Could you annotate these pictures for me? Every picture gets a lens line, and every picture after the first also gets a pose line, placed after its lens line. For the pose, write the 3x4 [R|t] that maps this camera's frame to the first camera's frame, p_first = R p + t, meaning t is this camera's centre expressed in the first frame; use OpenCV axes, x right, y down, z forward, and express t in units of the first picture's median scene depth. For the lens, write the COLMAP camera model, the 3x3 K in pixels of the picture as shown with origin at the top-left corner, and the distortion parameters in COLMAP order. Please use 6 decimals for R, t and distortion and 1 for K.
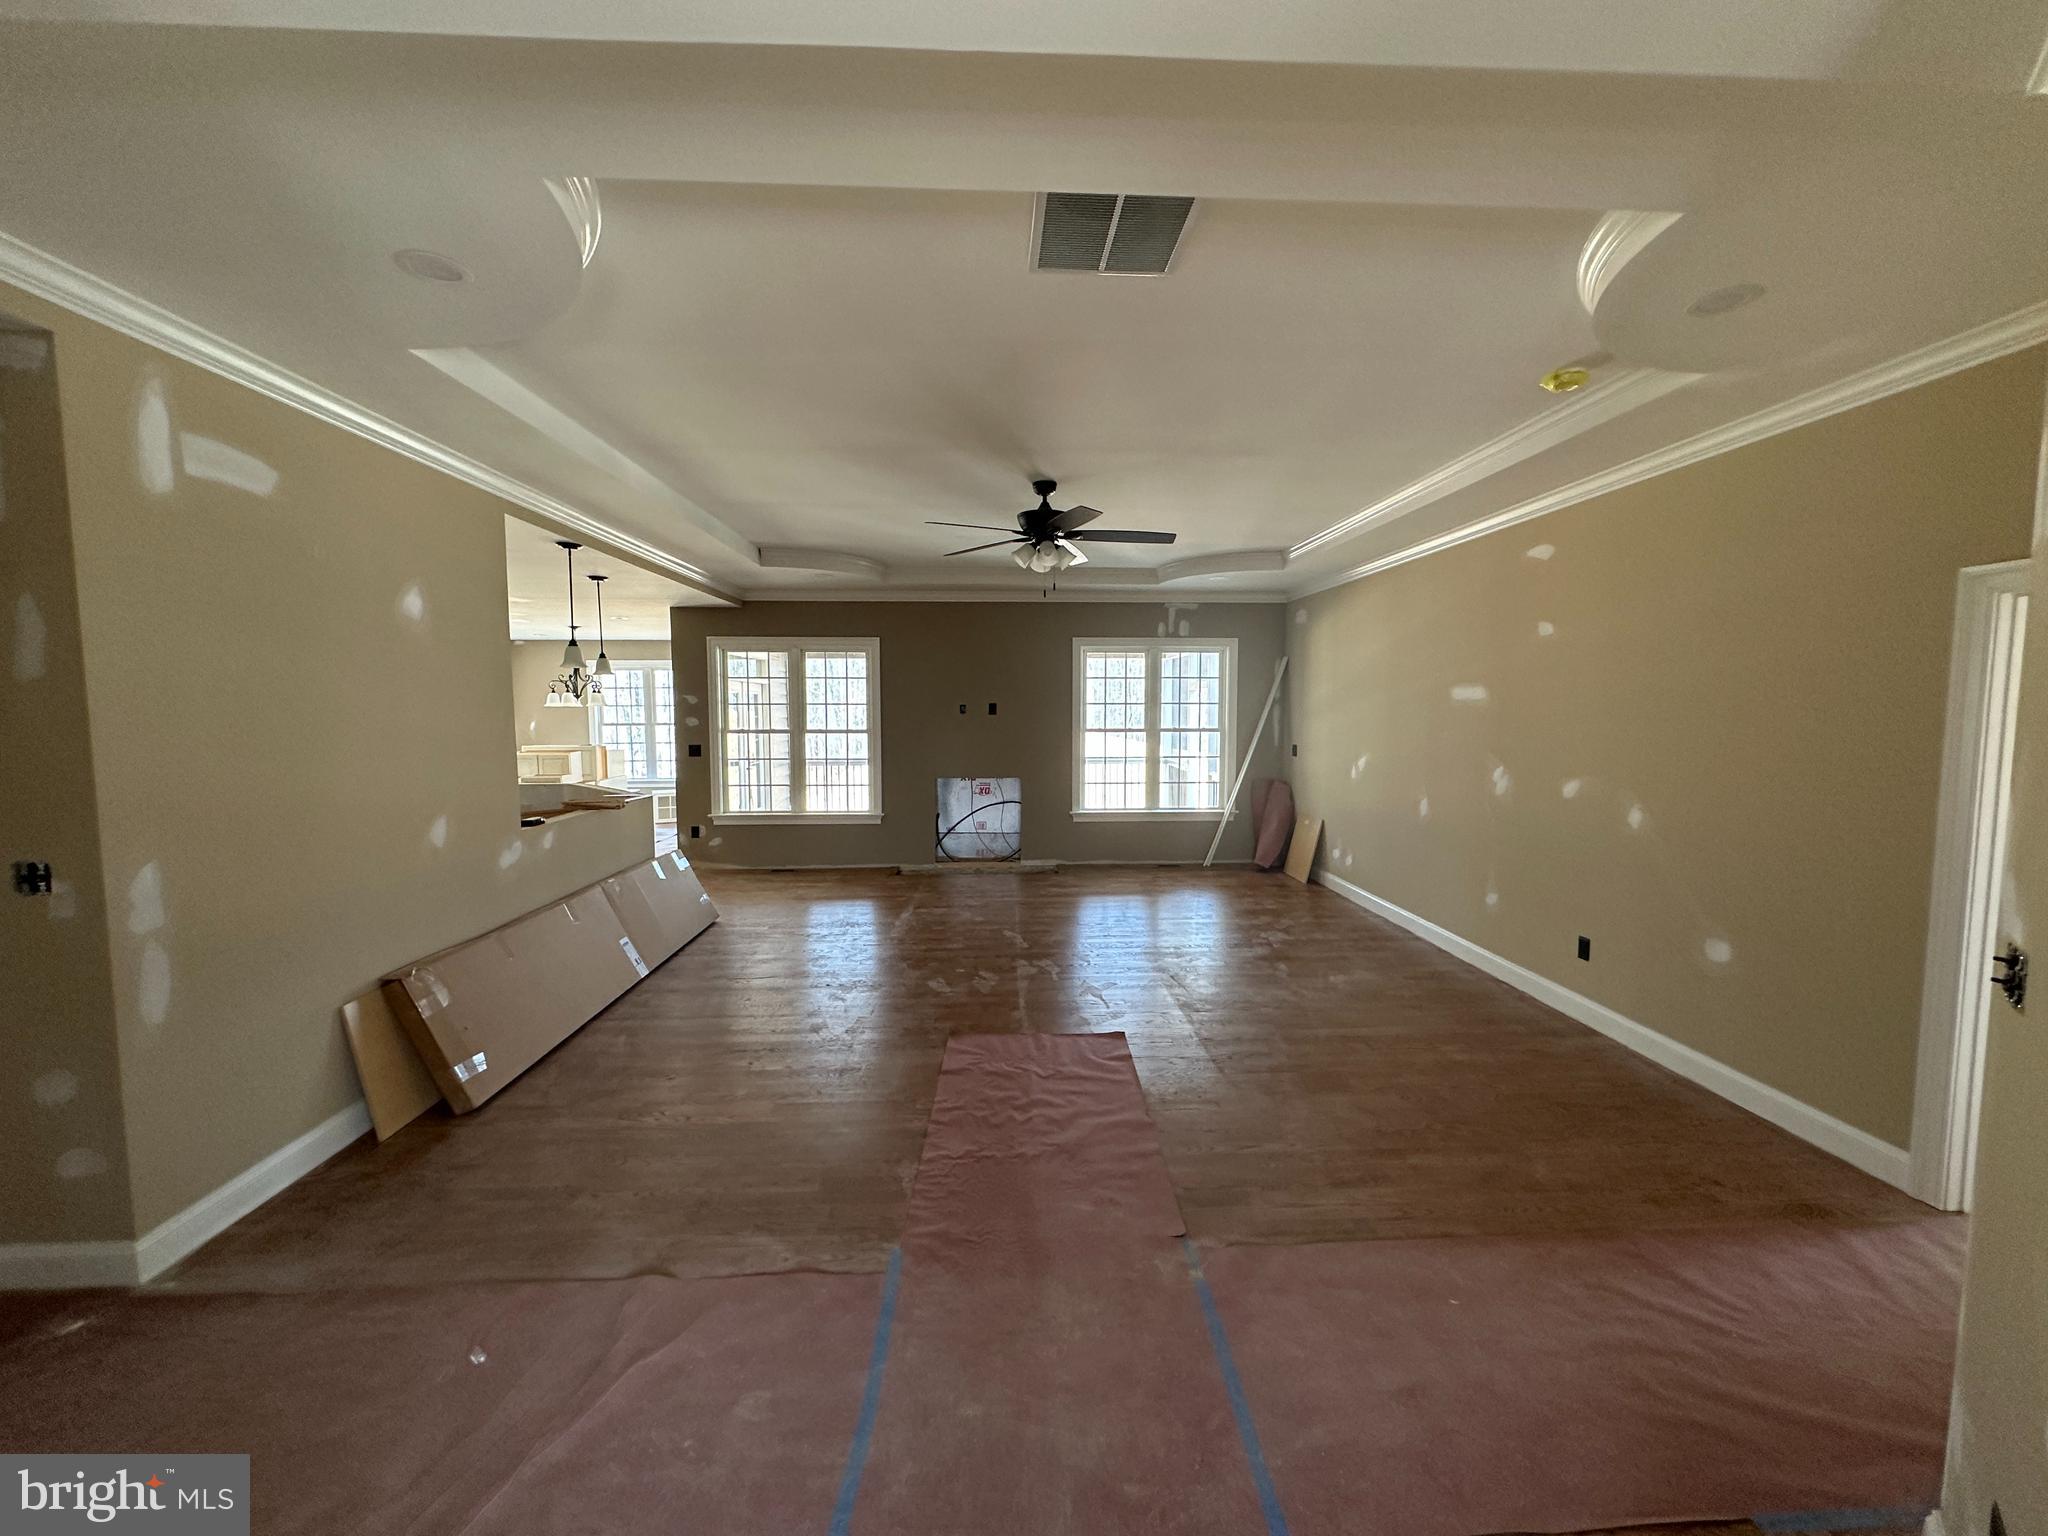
lens RADIAL K [[814.7, 0, 1025.3], [0, 814.7, 771.7], [0, 0, 1]] dist [-0.000746, 0.000543]
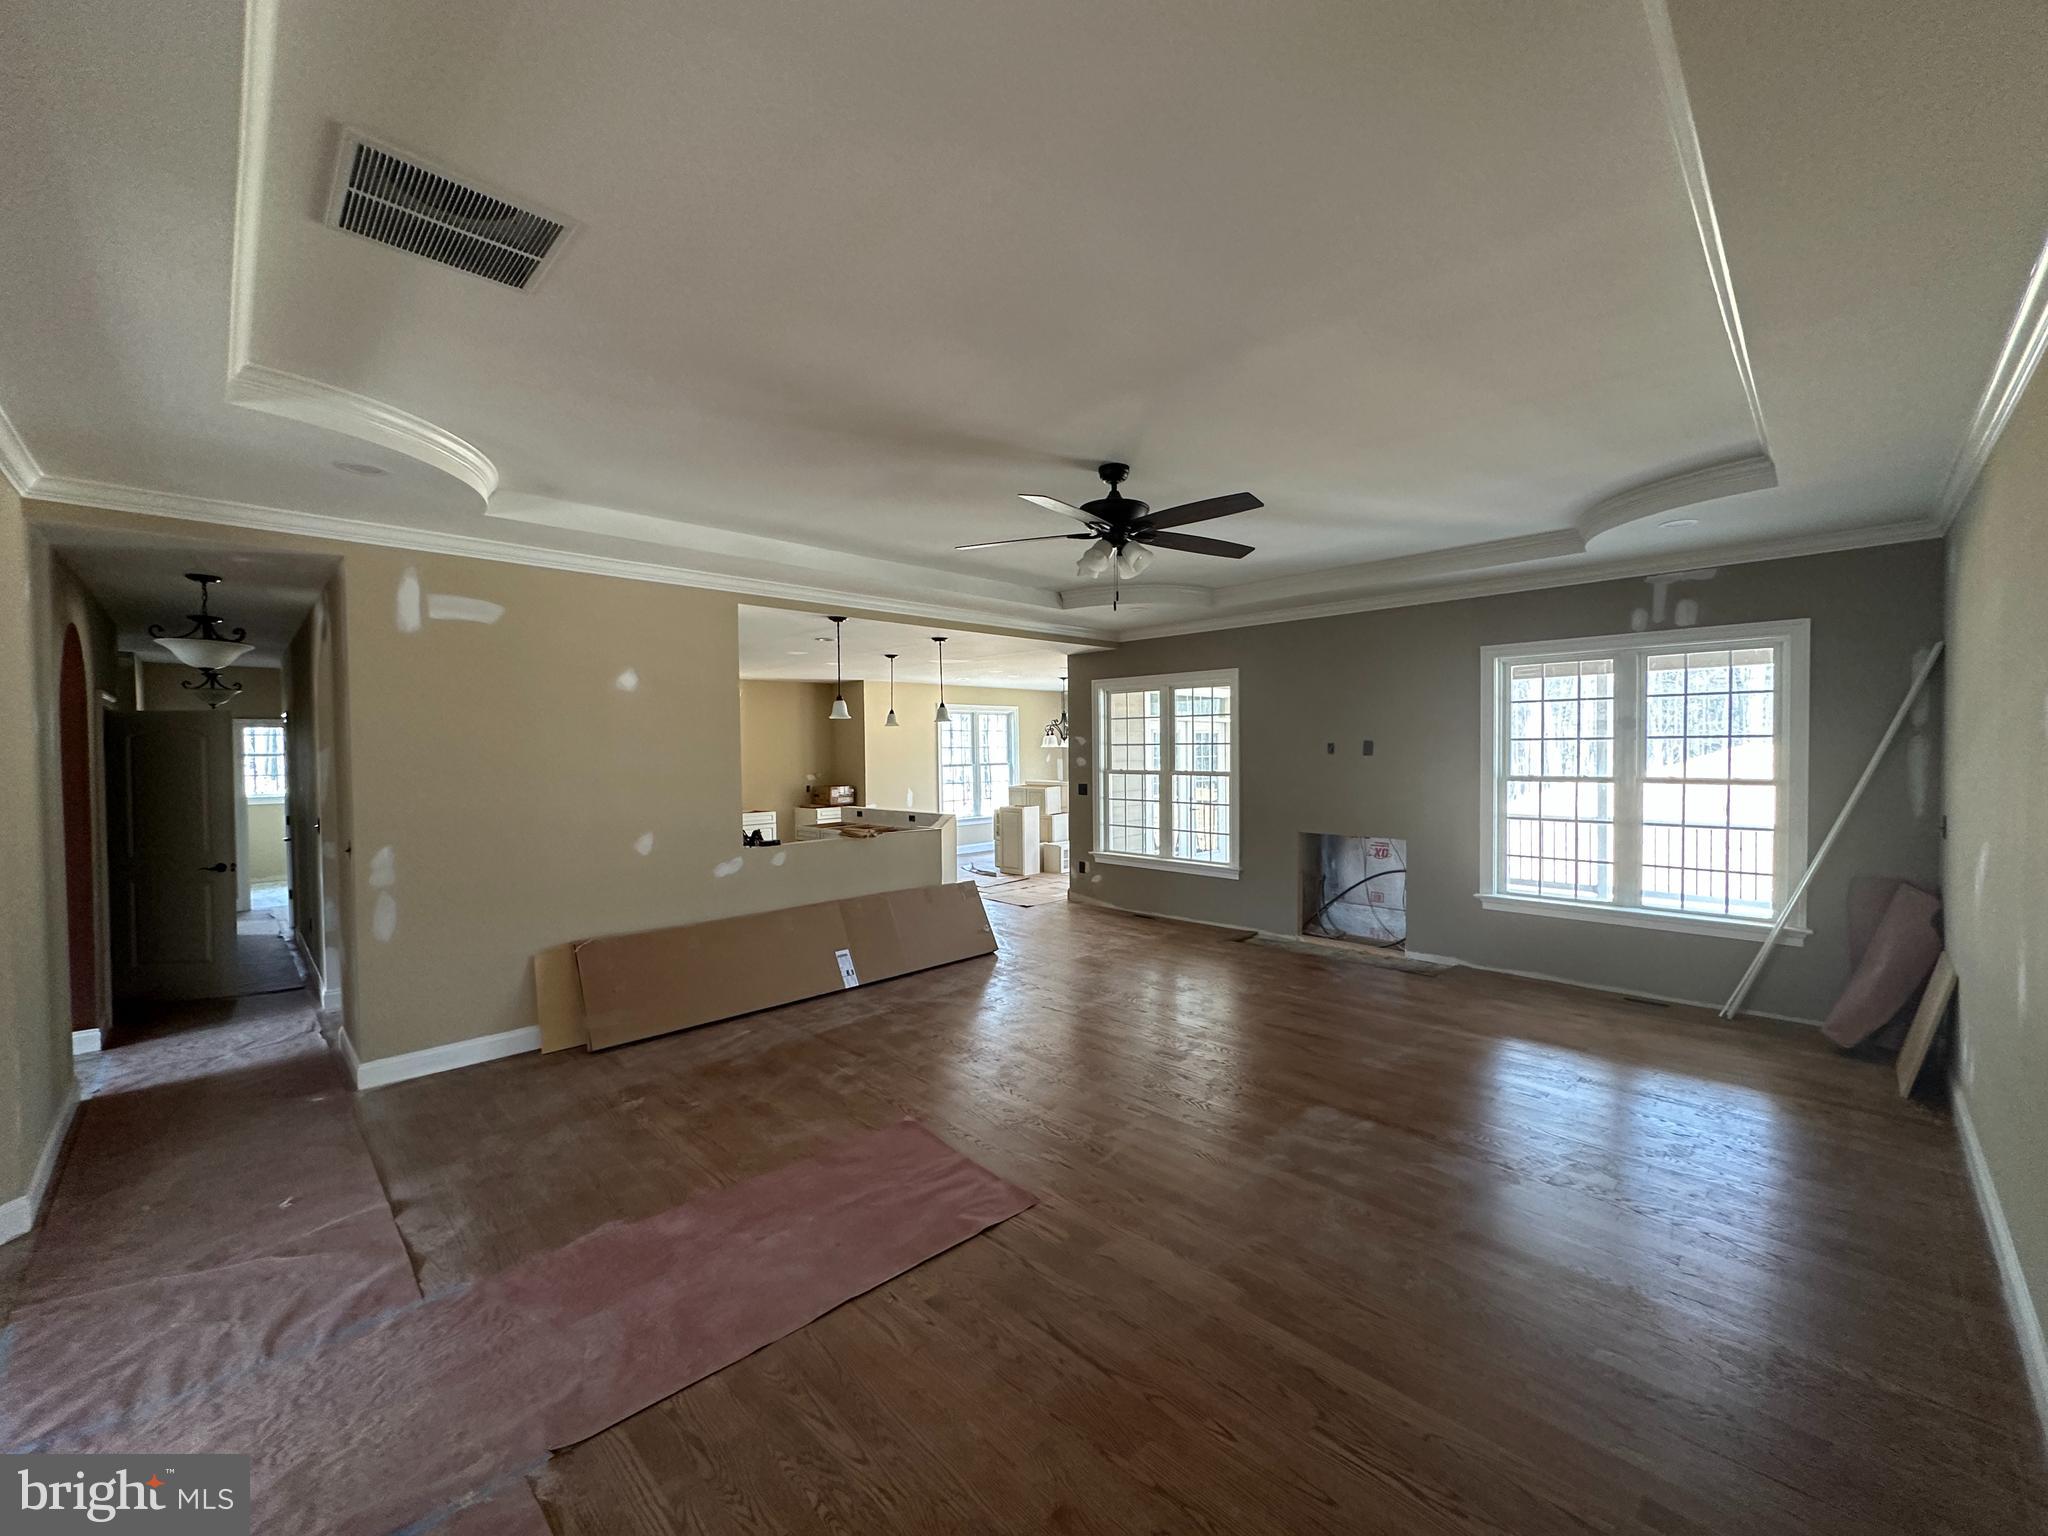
lens RADIAL K [[814.7, 0, 1025.3], [0, 814.7, 771.7], [0, 0, 1]] dist [-0.000746, 0.000543]
pose [[0.671361, 0.015536, -0.740967, 0.318326], [-0.048579, 0.998553, -0.023079, -0.020824], [0.739536, 0.051490, 0.671144, 0.239725]]
